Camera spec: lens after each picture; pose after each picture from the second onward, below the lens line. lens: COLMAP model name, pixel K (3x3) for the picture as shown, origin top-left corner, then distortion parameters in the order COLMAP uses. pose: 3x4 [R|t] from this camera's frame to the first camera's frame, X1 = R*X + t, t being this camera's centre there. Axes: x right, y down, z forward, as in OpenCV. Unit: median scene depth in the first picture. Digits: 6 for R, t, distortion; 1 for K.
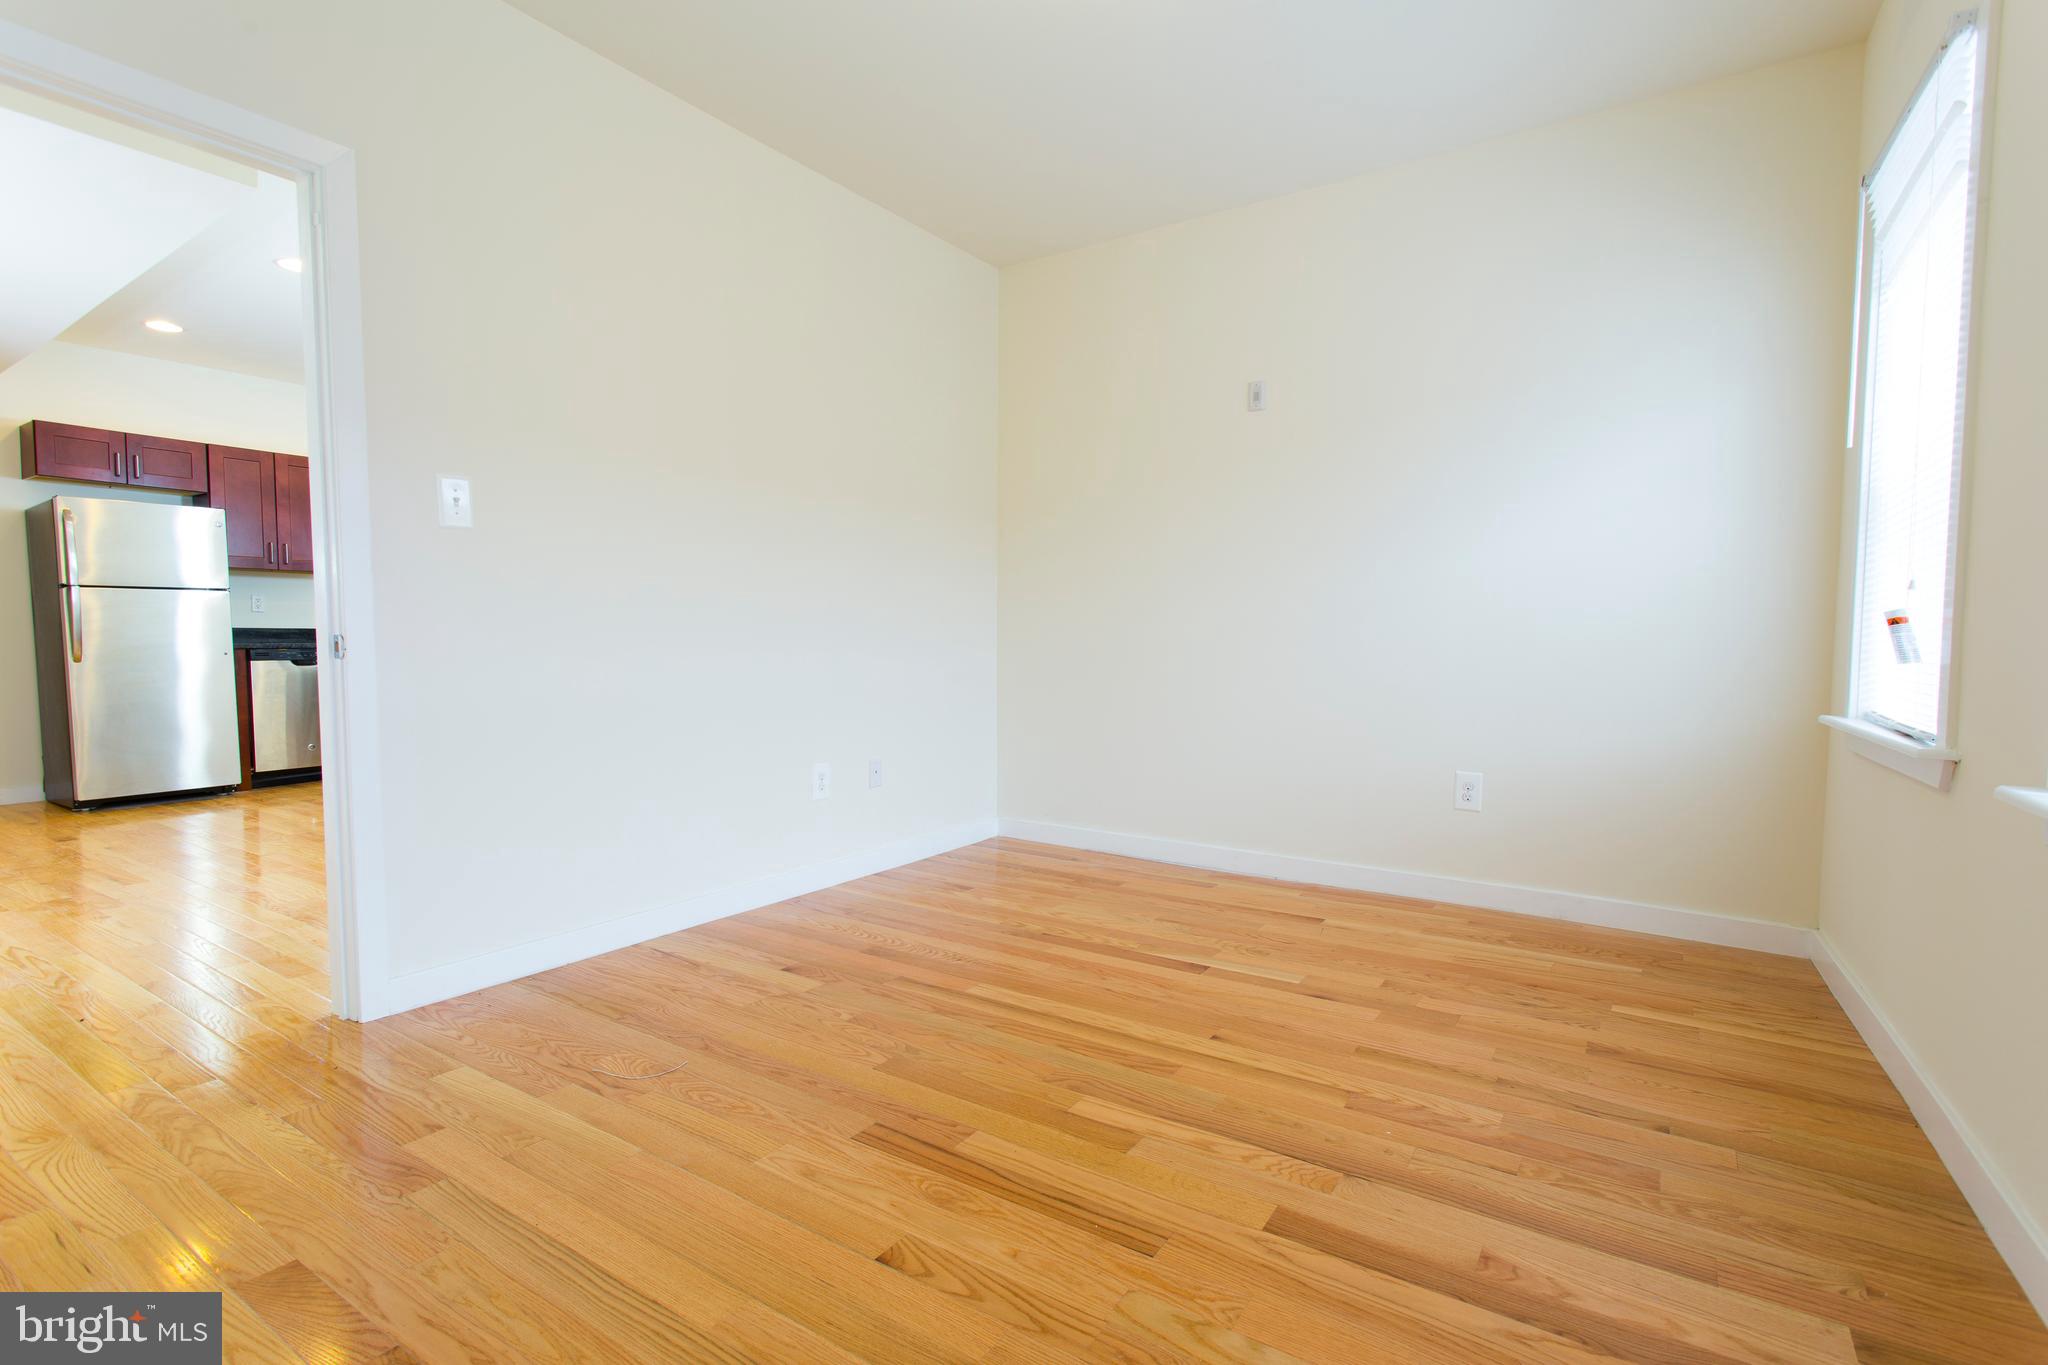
lens RADIAL K [[970.2, 0, 1018.3], [0, 970.2, 690.1], [0, 0, 1]] dist [0.002656, 0.001371]
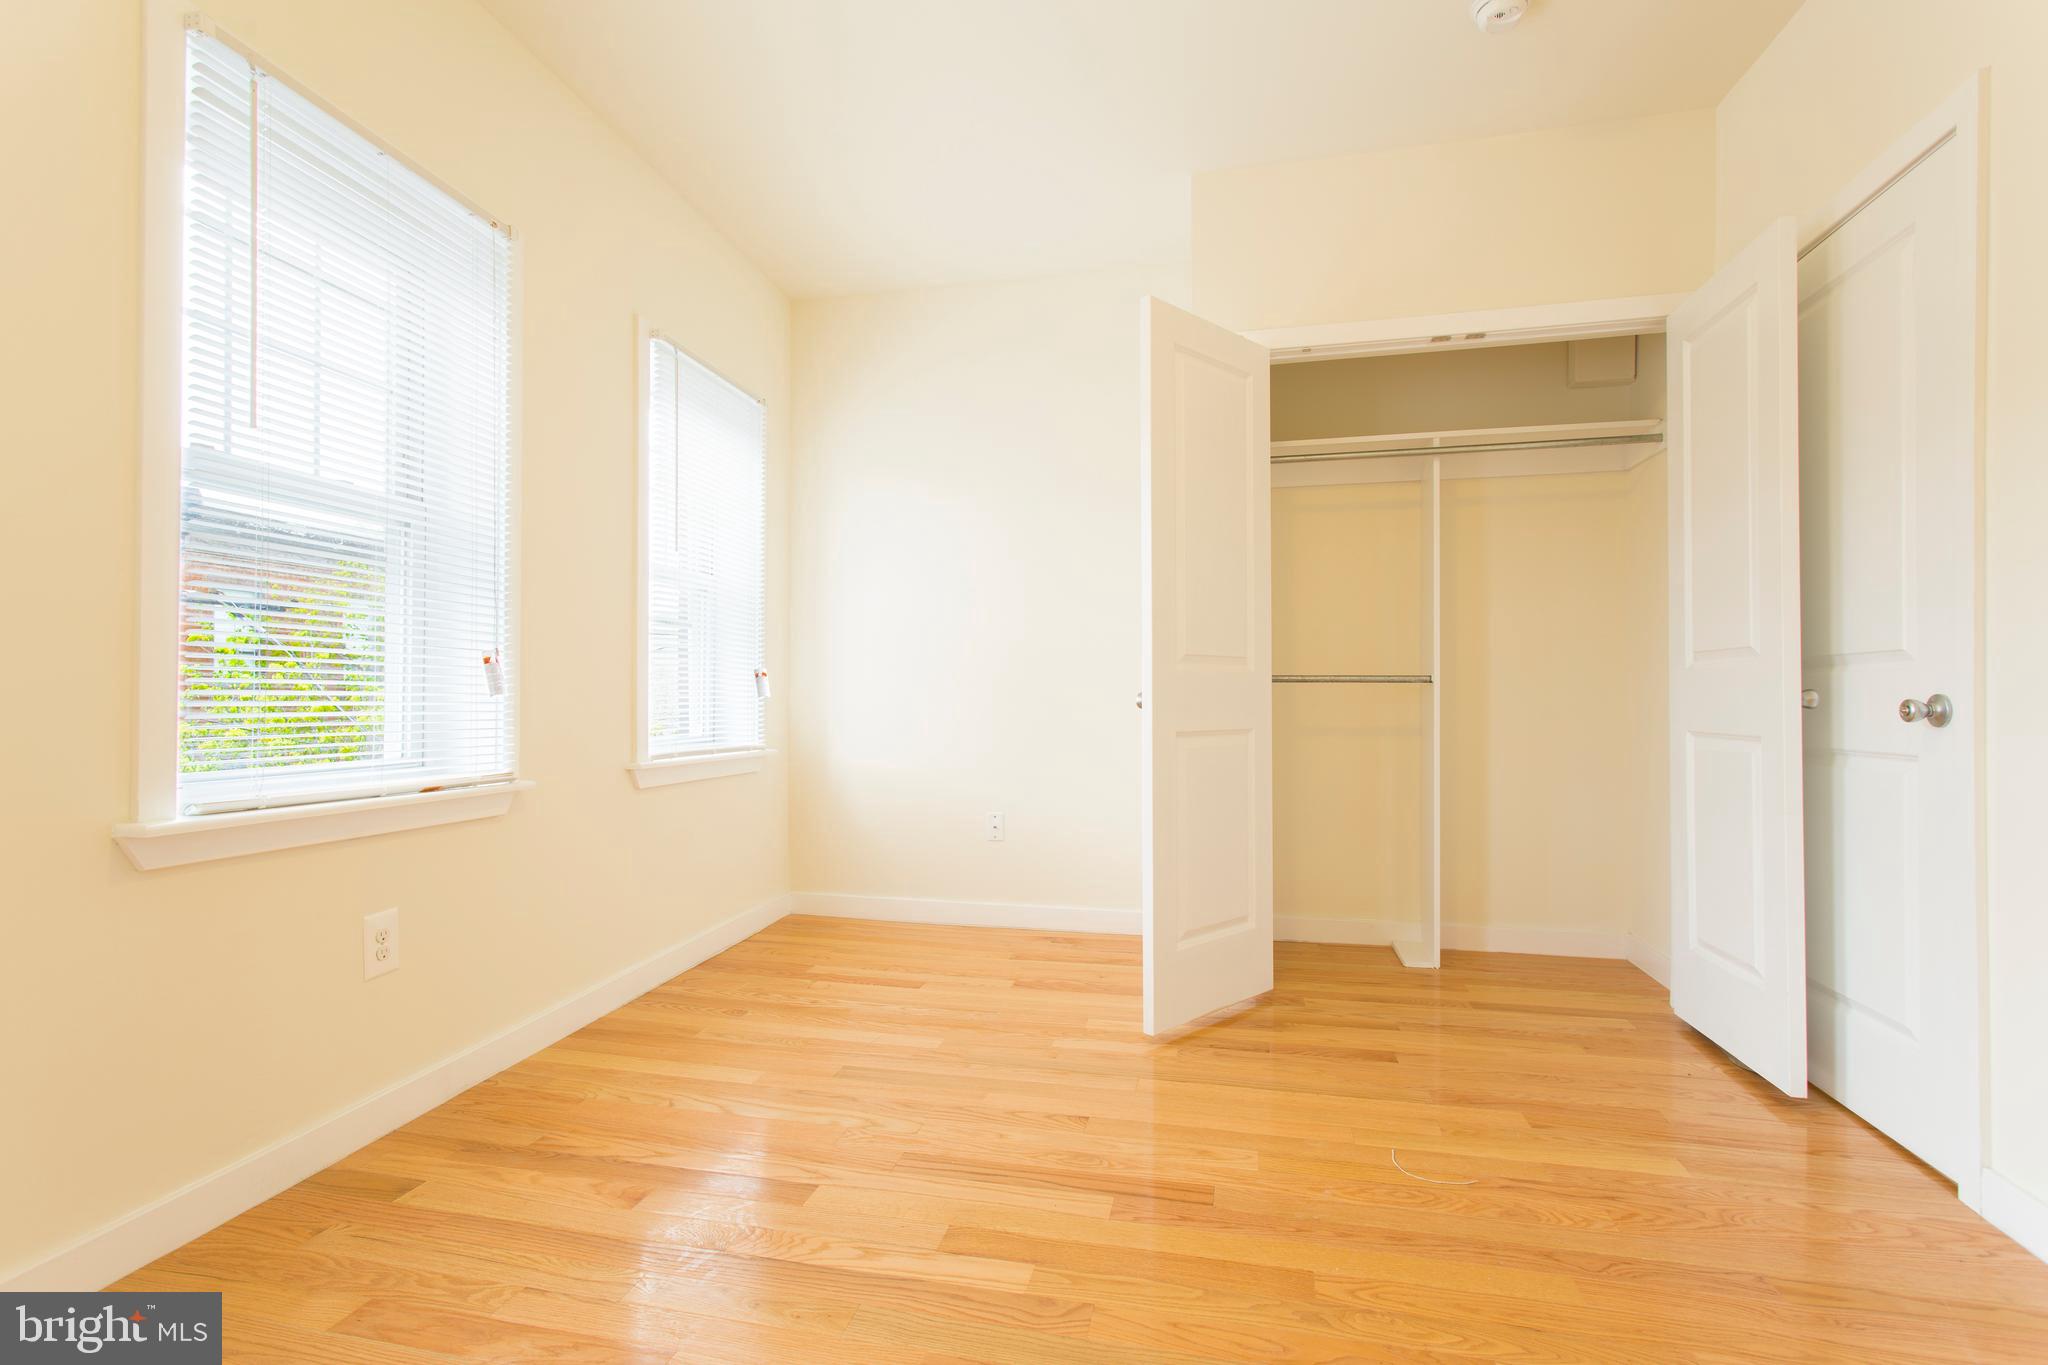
lens RADIAL K [[970.2, 0, 1018.3], [0, 970.2, 690.1], [0, 0, 1]] dist [0.002656, 0.001371]
pose [[-0.936180, -0.005639, -0.351476, 0.376370], [-0.023638, 0.998618, 0.046939, -0.099510], [0.350726, 0.052251, -0.935019, 1.835068]]
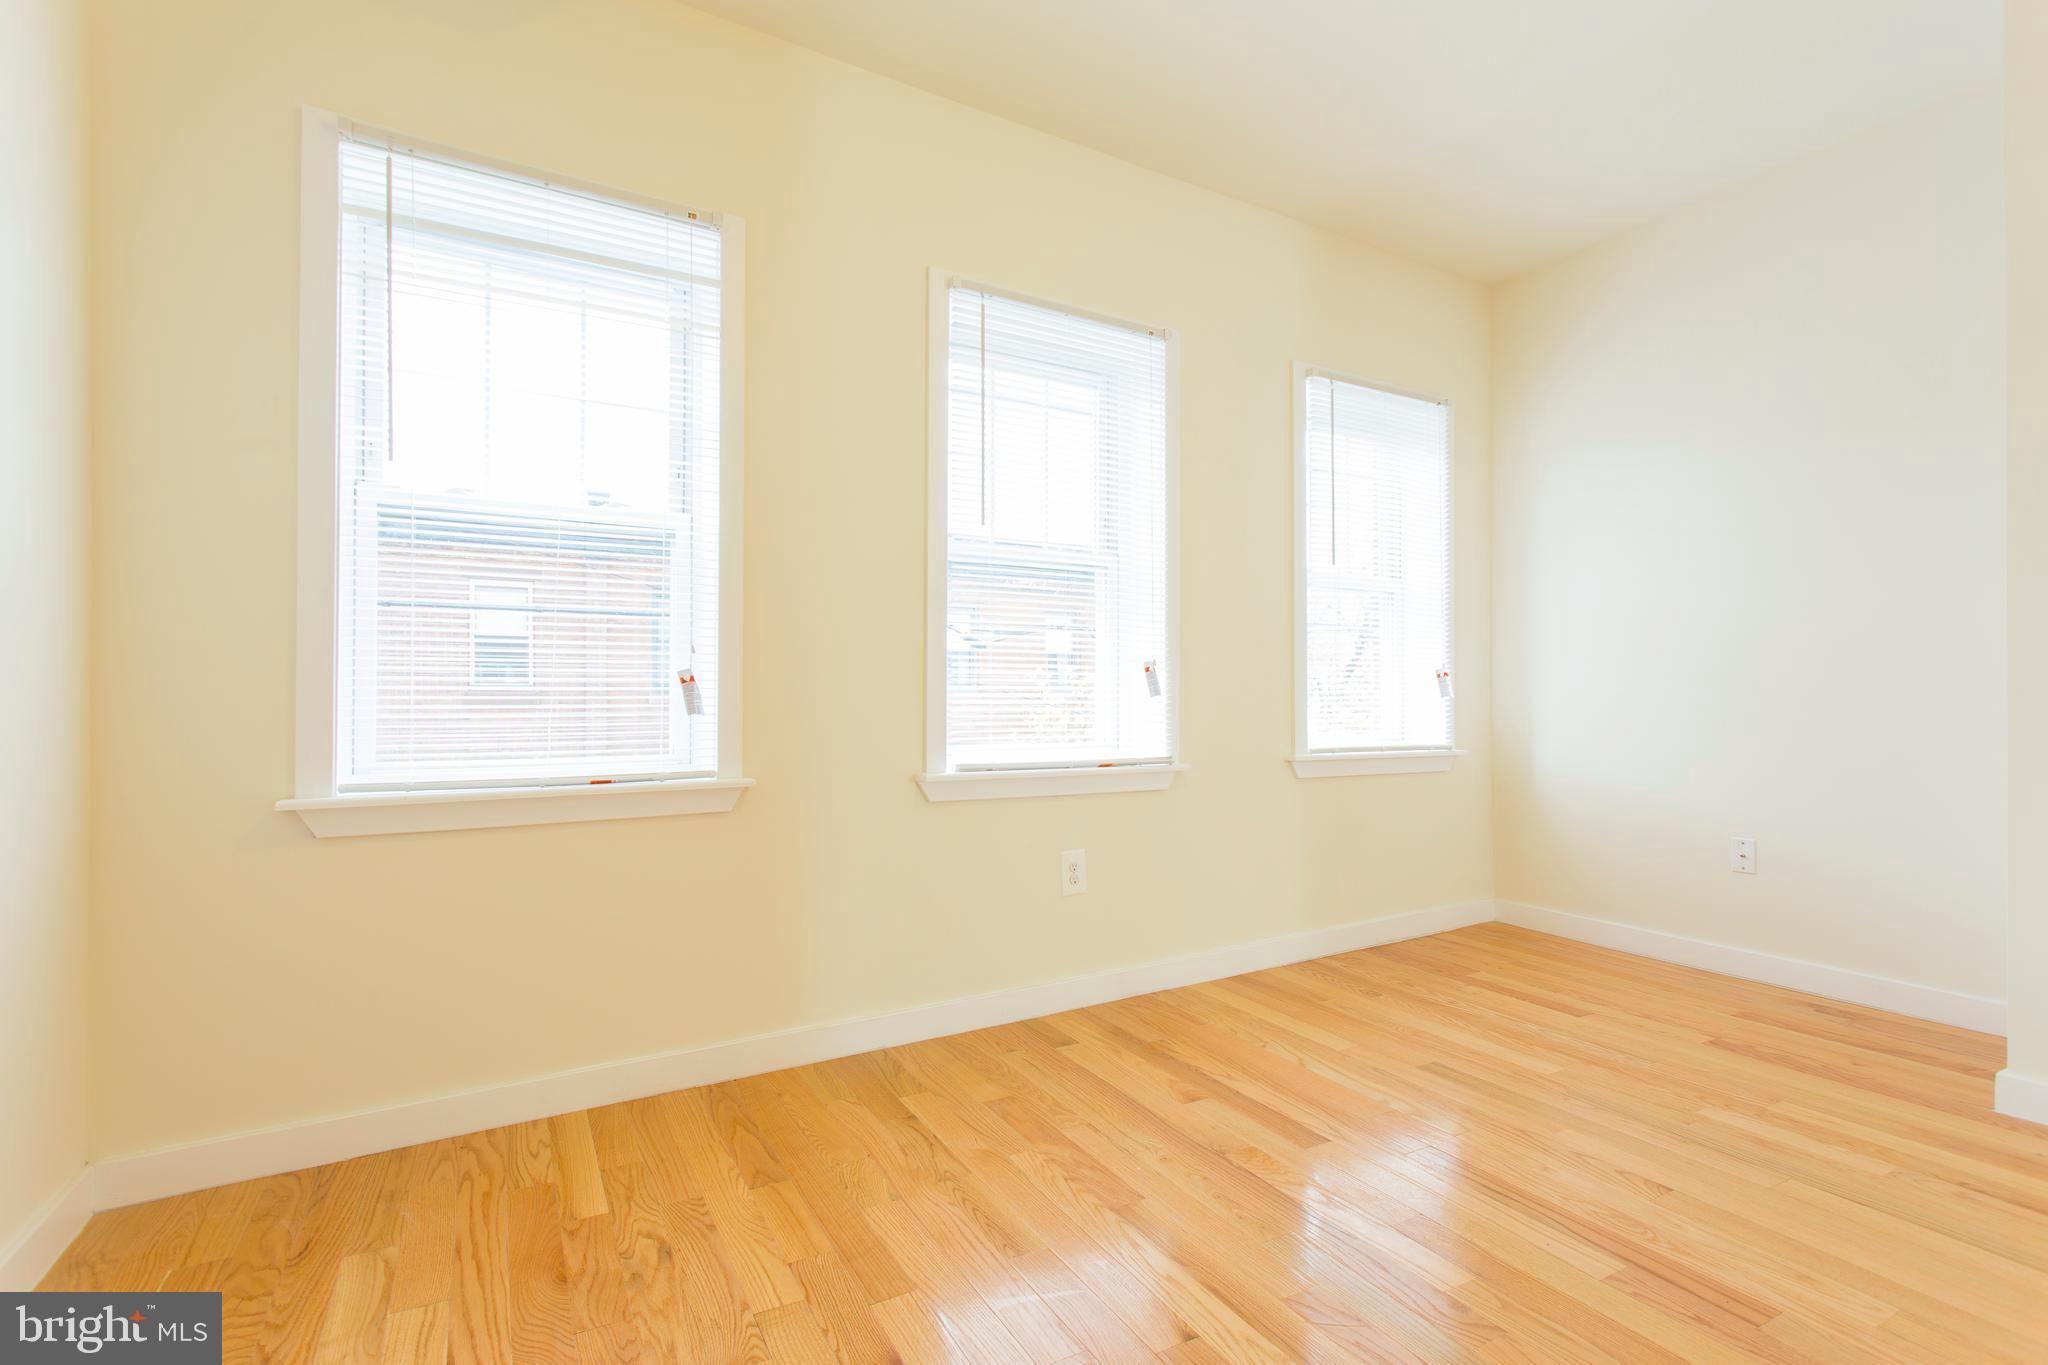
lens RADIAL K [[970.2, 0, 1018.3], [0, 970.2, 690.1], [0, 0, 1]] dist [0.002656, 0.001371]
pose [[-0.884225, 0.002973, 0.467051, 0.008960], [0.026802, 0.998655, 0.044384, -0.106038], [-0.466291, 0.051763, -0.883116, 1.964822]]
